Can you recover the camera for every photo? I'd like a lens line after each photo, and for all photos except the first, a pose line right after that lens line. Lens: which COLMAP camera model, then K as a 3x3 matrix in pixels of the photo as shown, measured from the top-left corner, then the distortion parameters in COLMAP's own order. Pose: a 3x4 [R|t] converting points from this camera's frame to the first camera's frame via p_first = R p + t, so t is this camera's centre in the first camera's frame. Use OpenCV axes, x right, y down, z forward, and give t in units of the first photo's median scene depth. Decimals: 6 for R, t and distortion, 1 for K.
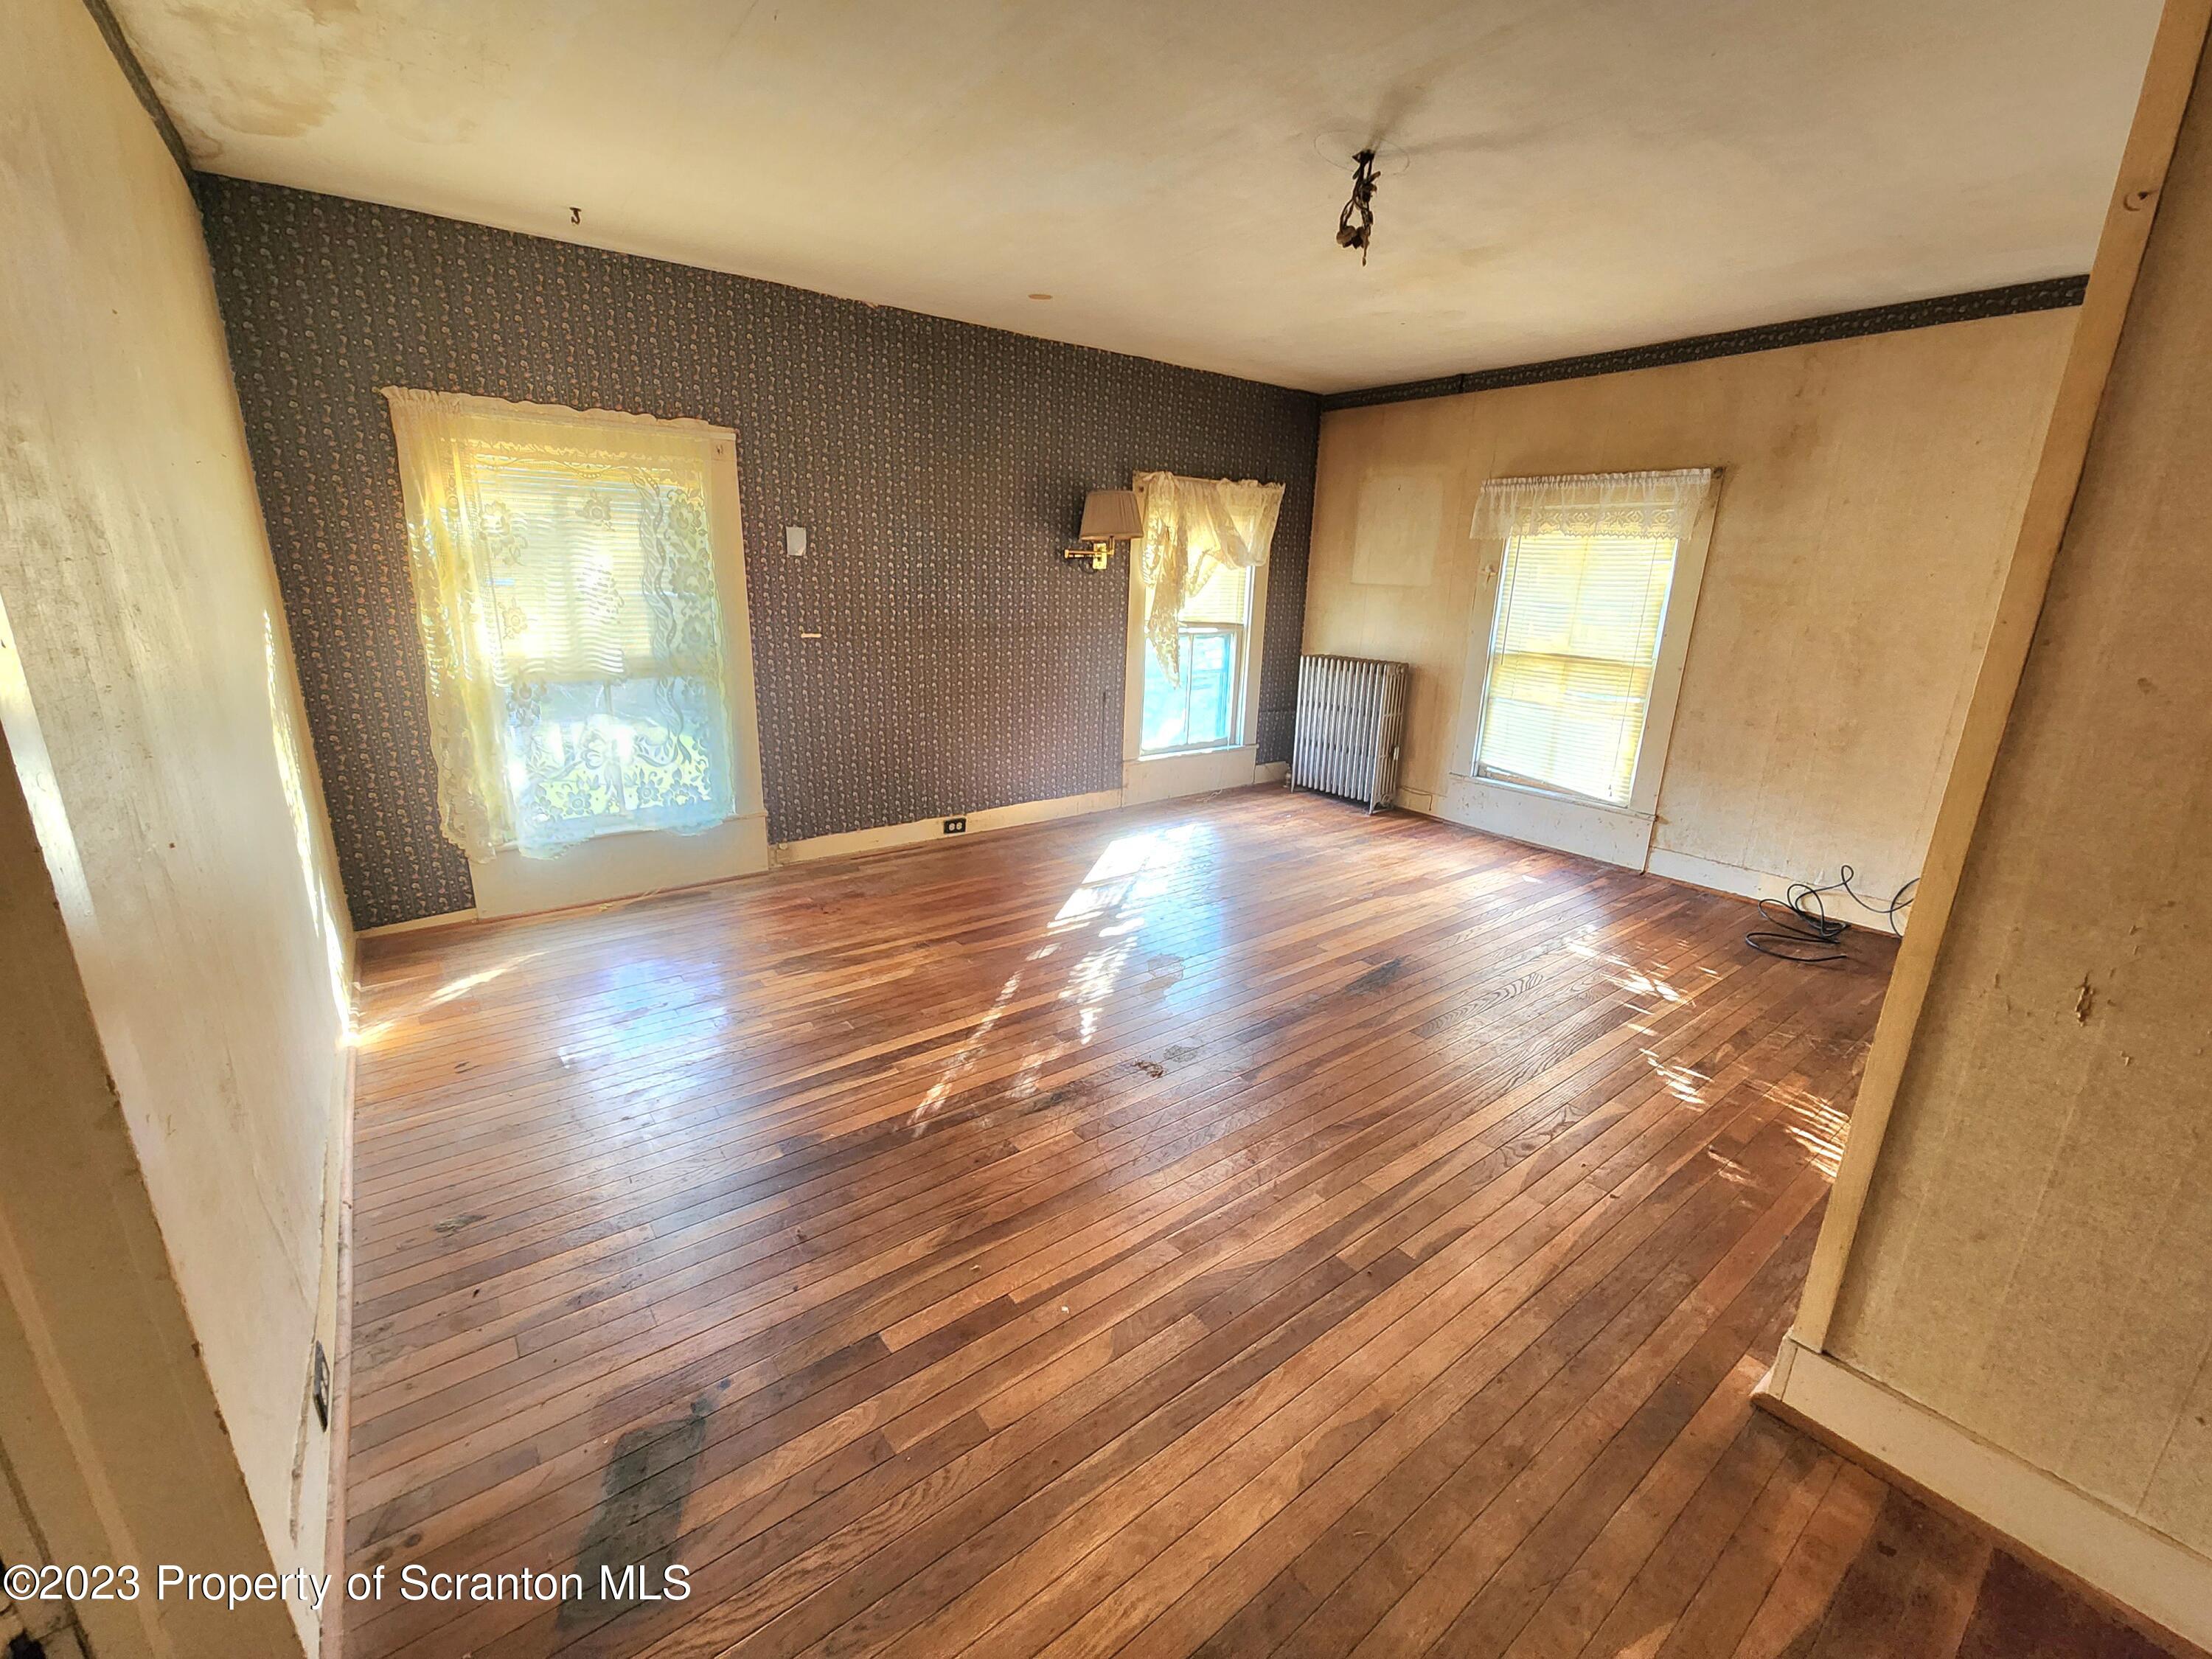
lens RADIAL K [[910.0, 0, 1106.0], [0, 910.0, 829.5], [0, 0, 1]] dist [0.001026, 0.000037]
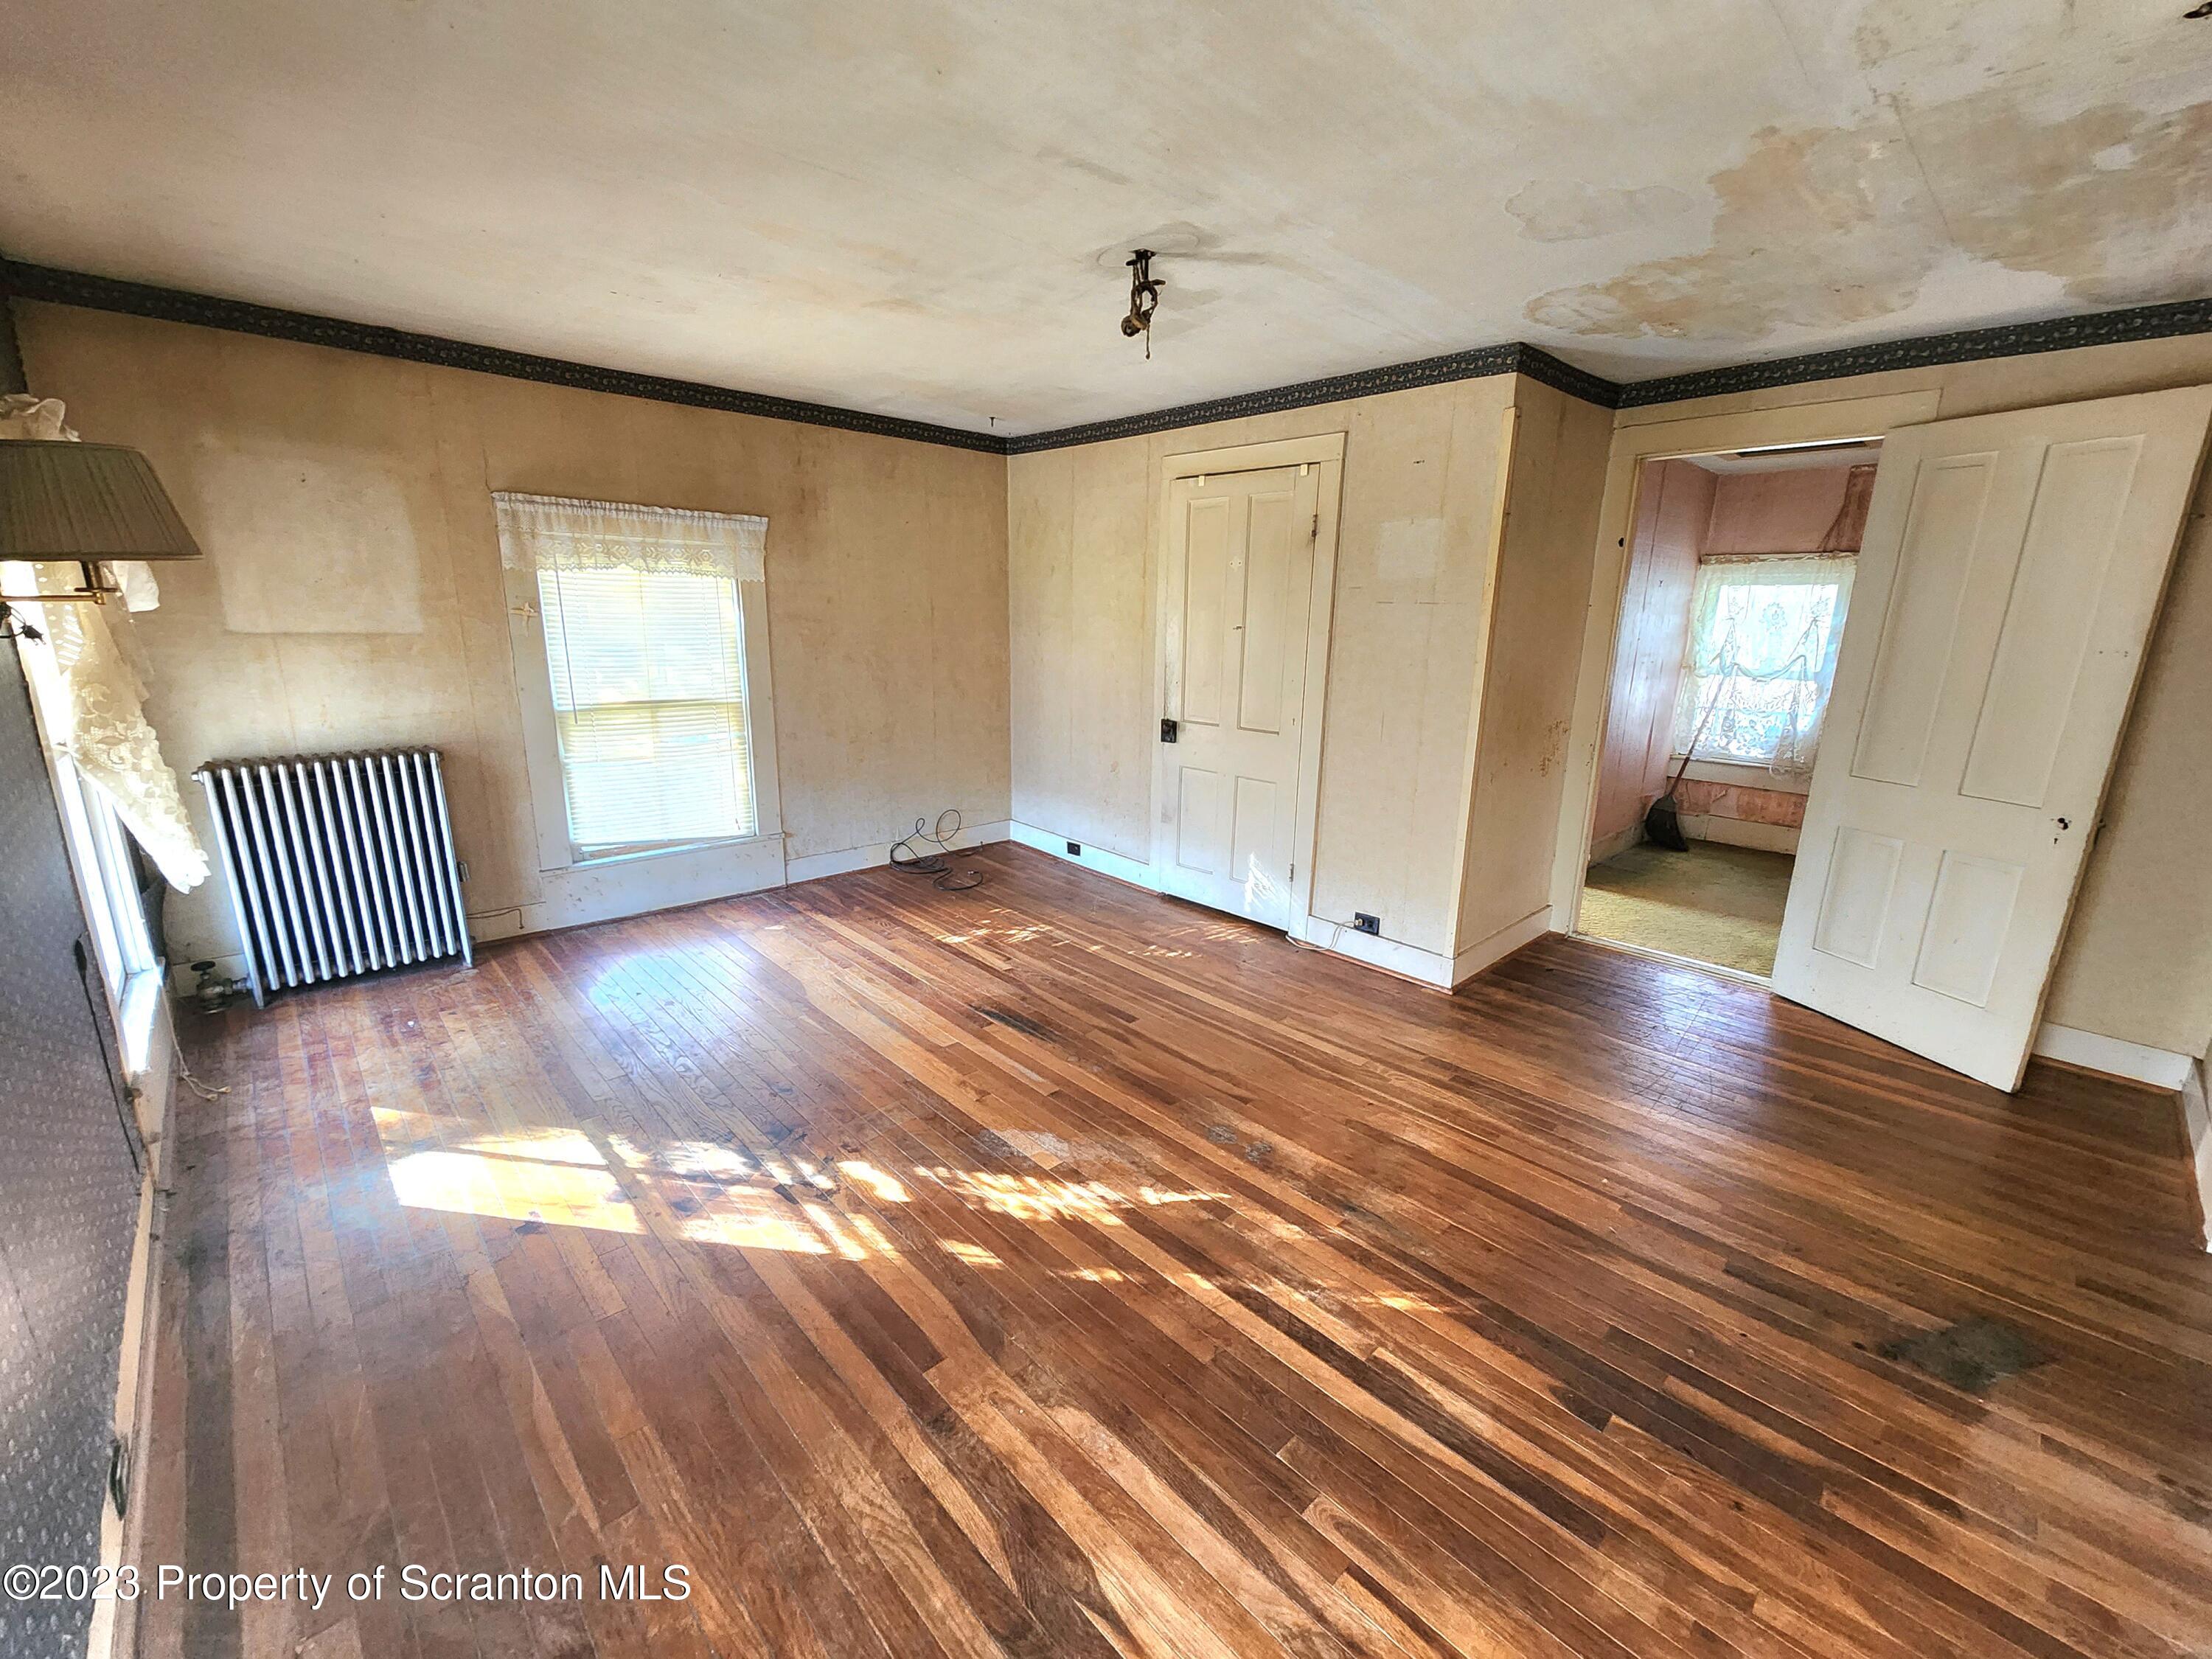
lens RADIAL K [[910.0, 0, 1106.0], [0, 910.0, 829.5], [0, 0, 1]] dist [0.001026, 0.000037]
pose [[-0.101668, -0.264588, 0.958987, -0.556475], [0.251994, 0.925694, 0.282118, -0.268054], [-0.962374, 0.270341, -0.027439, 0.777066]]
